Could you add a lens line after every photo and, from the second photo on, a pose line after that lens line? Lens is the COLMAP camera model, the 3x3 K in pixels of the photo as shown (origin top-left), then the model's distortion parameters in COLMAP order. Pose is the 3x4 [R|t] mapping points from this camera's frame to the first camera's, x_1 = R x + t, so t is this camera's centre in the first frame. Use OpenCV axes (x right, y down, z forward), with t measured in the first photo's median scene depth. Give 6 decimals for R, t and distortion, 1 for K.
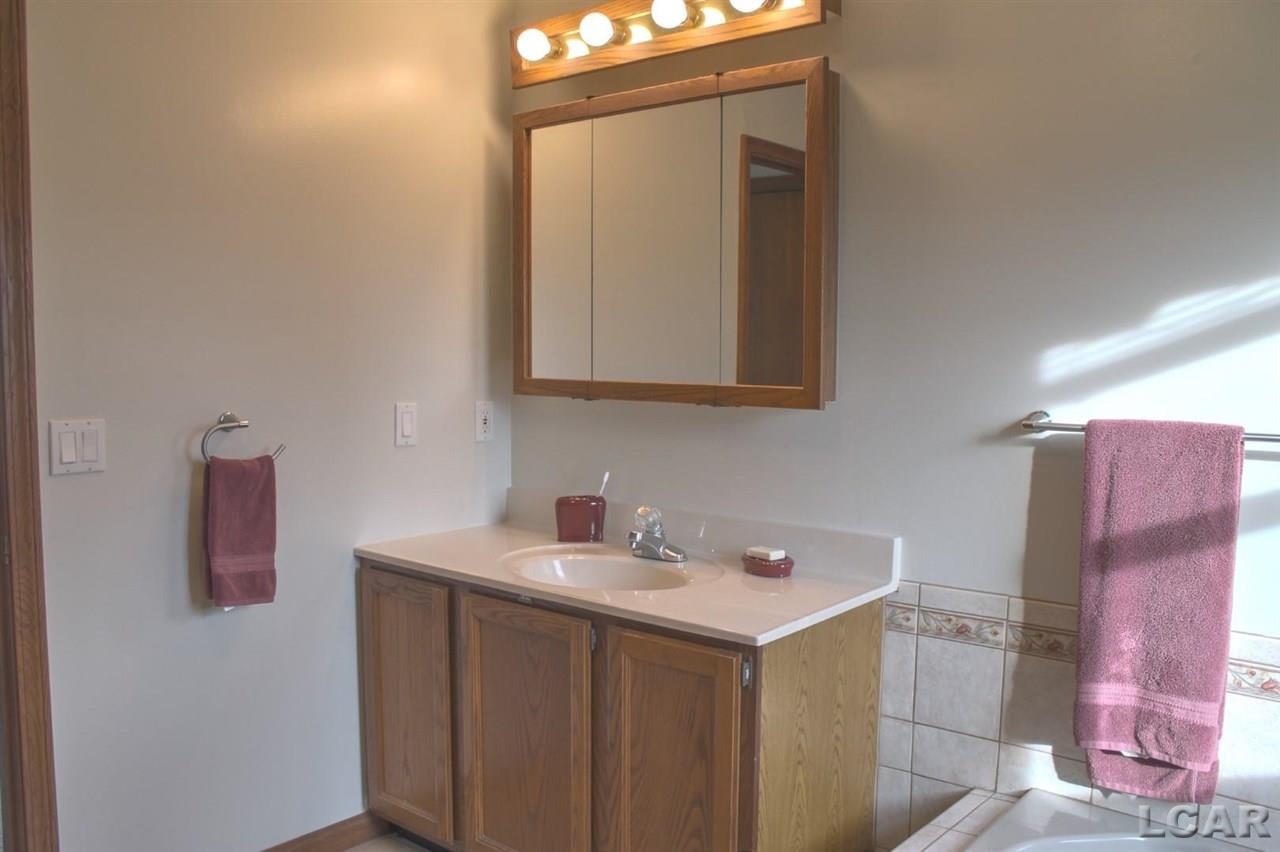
lens RADIAL K [[1094.6, 0, 662.0], [0, 1094.6, 427.2], [0, 0, 1]] dist [-0.133691, 0.091273]
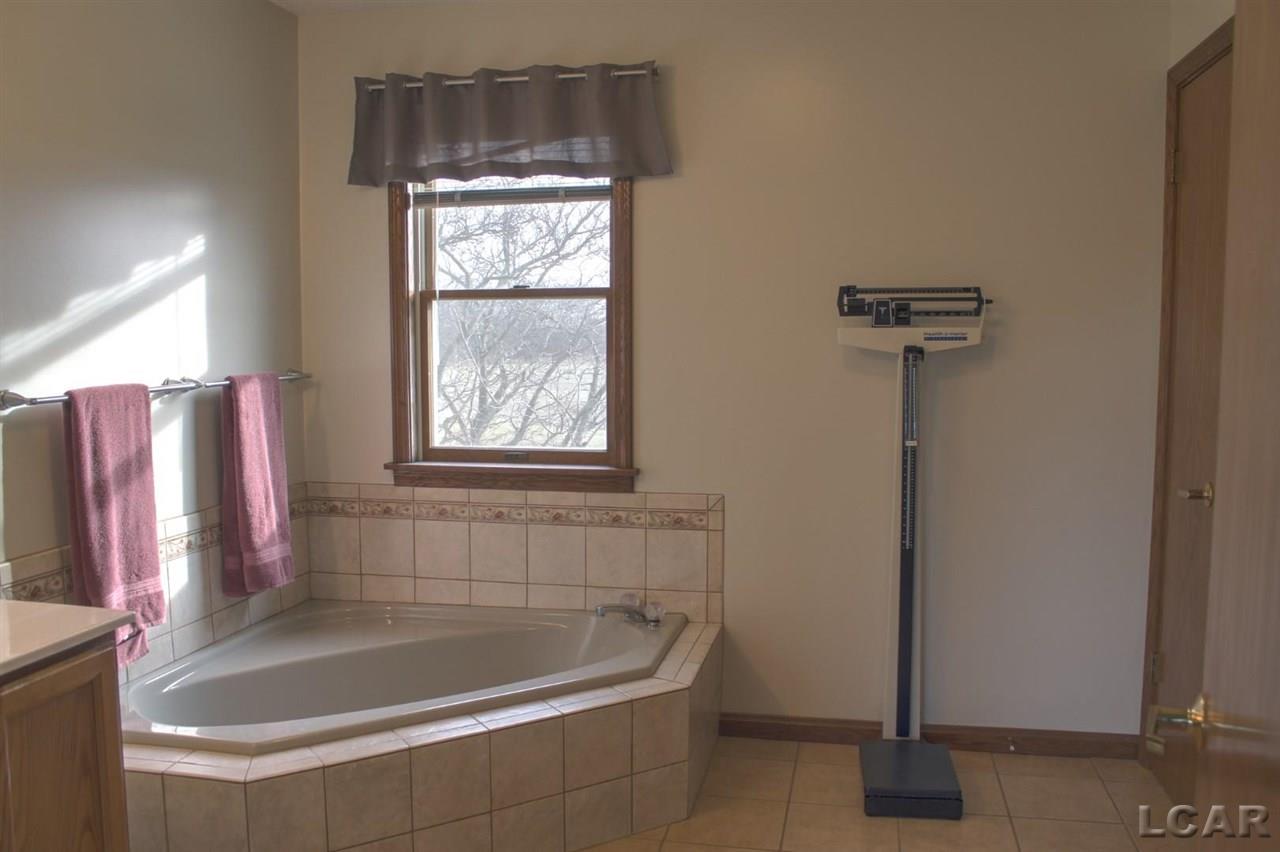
lens RADIAL K [[1094.6, 0, 662.0], [0, 1094.6, 427.2], [0, 0, 1]] dist [-0.133691, 0.091273]
pose [[-0.474529, -0.092671, 0.875348, -1.008136], [0.052896, 0.989643, 0.133447, -0.093995], [-0.878649, 0.109627, -0.464713, 0.986945]]
